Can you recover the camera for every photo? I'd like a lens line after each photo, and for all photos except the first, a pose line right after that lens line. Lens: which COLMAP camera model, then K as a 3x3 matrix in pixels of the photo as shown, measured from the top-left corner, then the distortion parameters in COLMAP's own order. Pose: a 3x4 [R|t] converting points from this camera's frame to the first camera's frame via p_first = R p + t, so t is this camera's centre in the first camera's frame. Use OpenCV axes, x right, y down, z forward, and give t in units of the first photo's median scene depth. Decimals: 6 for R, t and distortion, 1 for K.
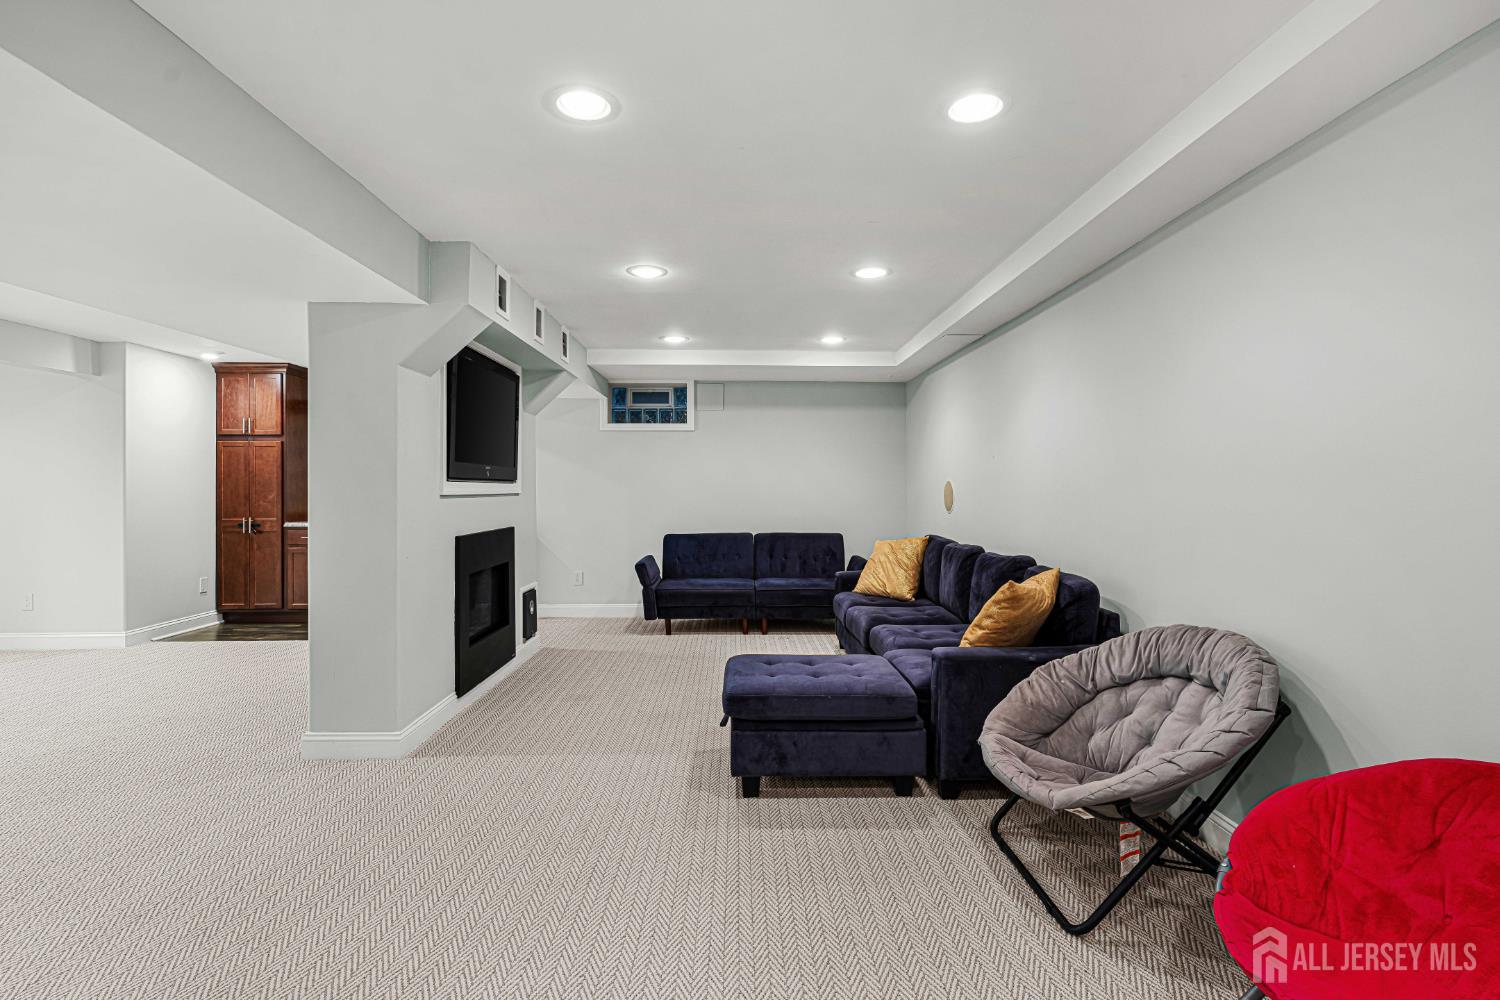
lens RADIAL K [[709.9, 0, 724.8], [0, 709.9, 494.7], [0, 0, 1]] dist [-0.000350, 0.000988]
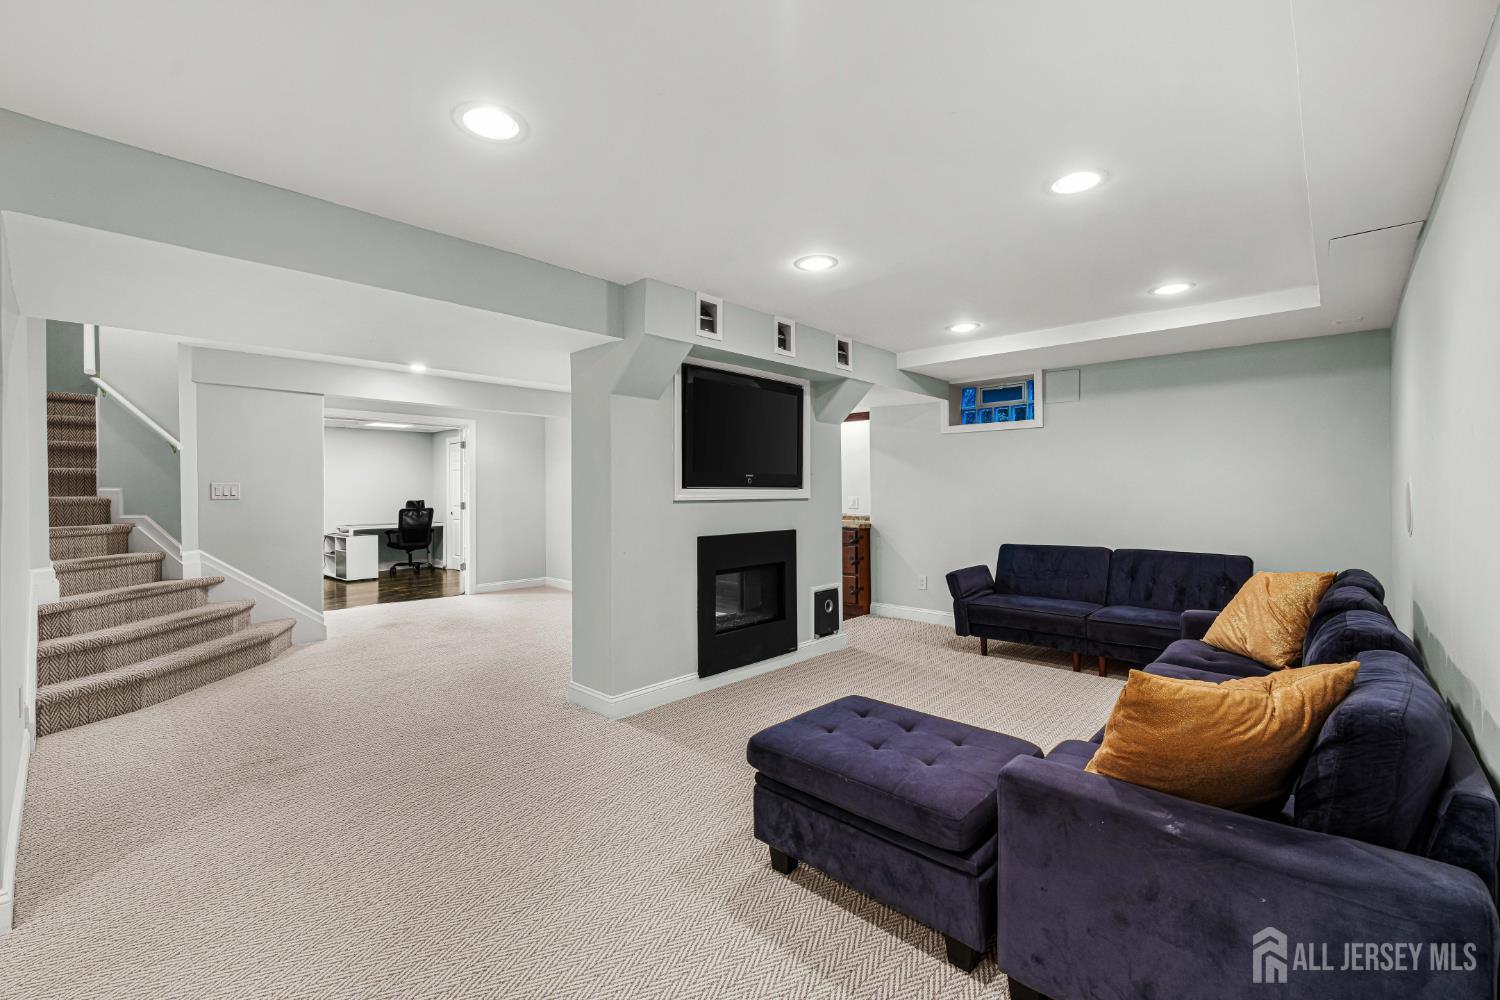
lens RADIAL K [[624.0, 0, 755.1], [0, 624.0, 492.3], [0, 0, 1]] dist [-0.003023, 0.000278]
pose [[0.727260, -0.001170, -0.686361, 0.253024], [-0.002871, 0.999985, -0.004747, -0.005522], [0.686356, 0.005422, 0.727245, 0.222318]]
